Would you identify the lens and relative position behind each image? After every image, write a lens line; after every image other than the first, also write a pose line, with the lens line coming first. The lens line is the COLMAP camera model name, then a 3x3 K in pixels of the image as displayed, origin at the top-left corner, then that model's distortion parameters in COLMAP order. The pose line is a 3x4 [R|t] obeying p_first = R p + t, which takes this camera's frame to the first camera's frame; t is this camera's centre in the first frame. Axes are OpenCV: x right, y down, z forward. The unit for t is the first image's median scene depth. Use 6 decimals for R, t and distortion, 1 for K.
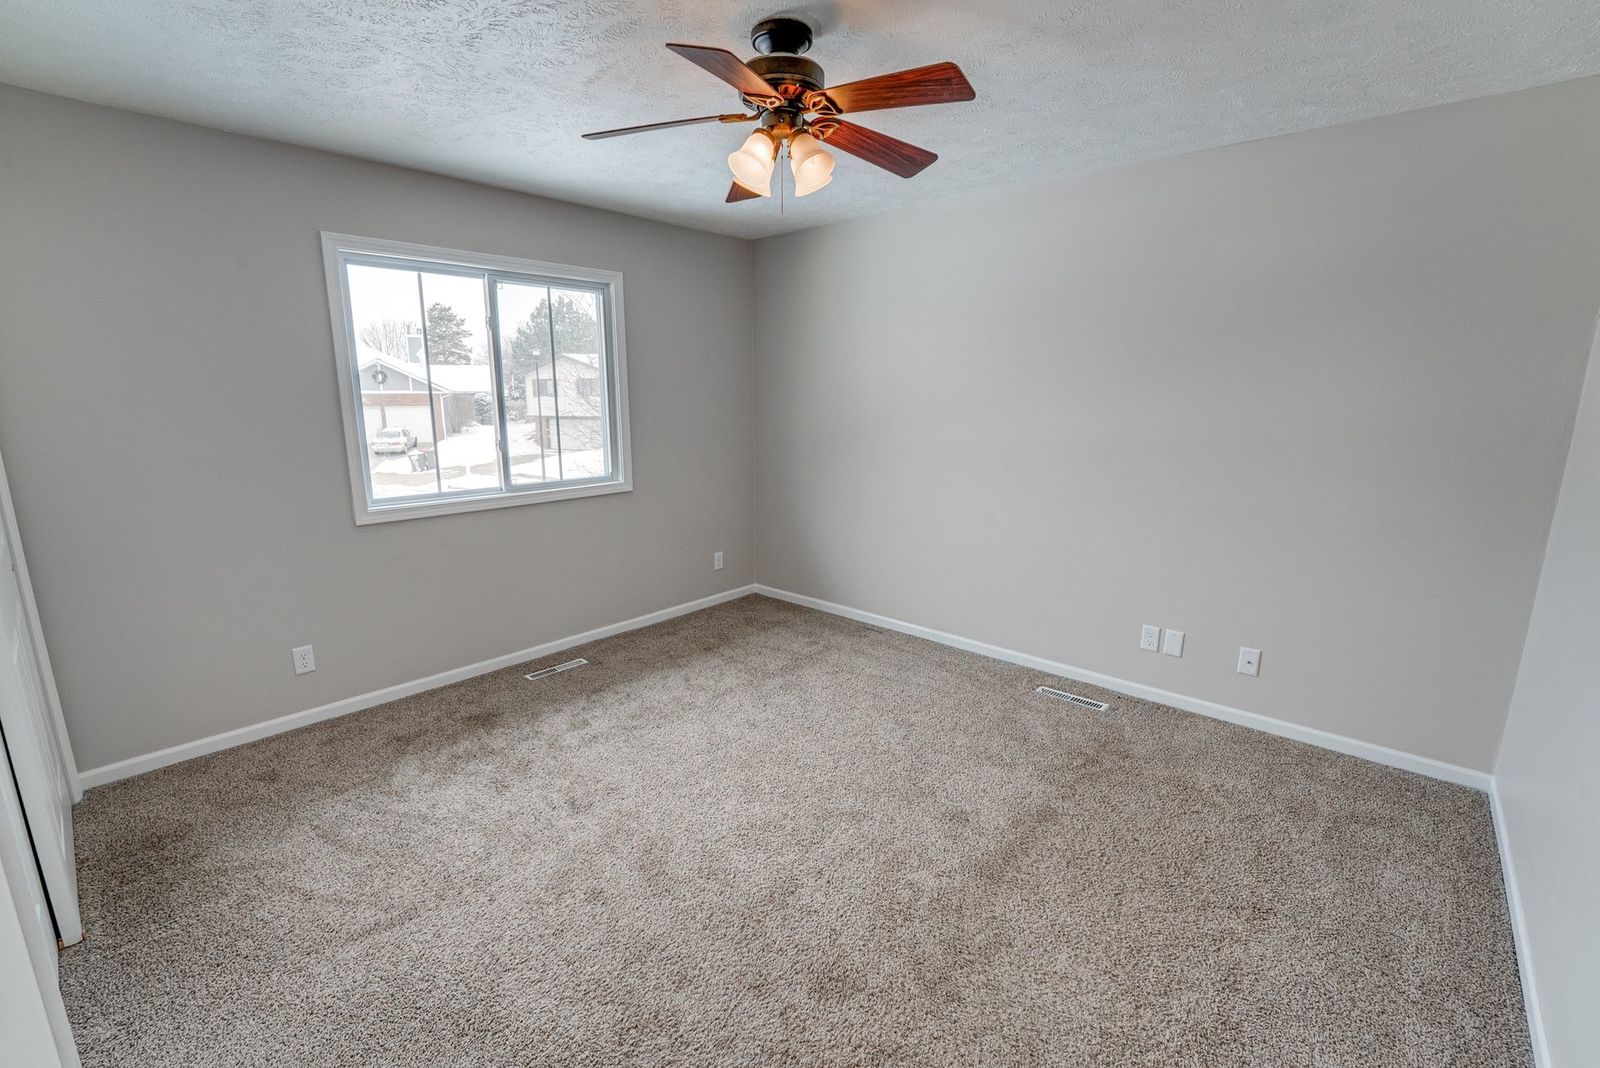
lens RADIAL K [[667.9, 0, 795.7], [0, 667.9, 532.5], [0, 0, 1]] dist [-0.028423, -0.000205]
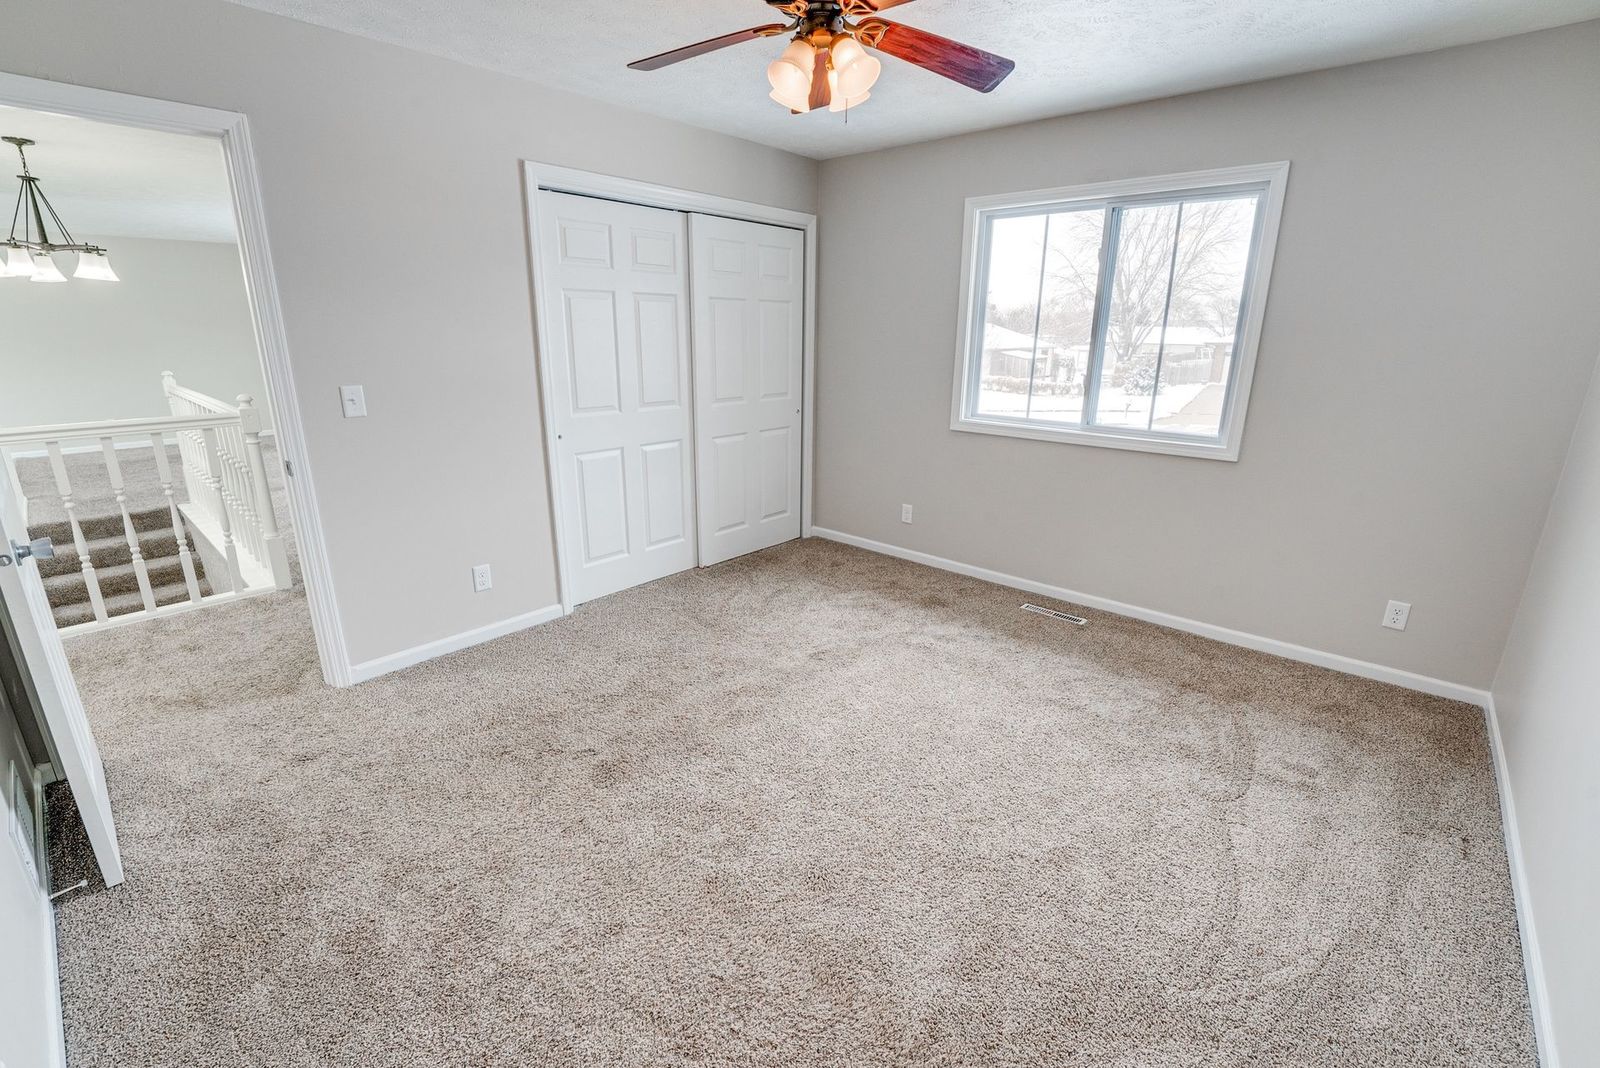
lens RADIAL K [[685.4, 0, 800.6], [0, 685.4, 527.0], [0, 0, 1]] dist [-0.016138, -0.000218]
pose [[0.031116, 0.281012, -0.959200, 0.607251], [-0.210850, 0.939914, 0.268522, -0.116663], [0.977023, 0.193892, 0.088497, 0.559771]]
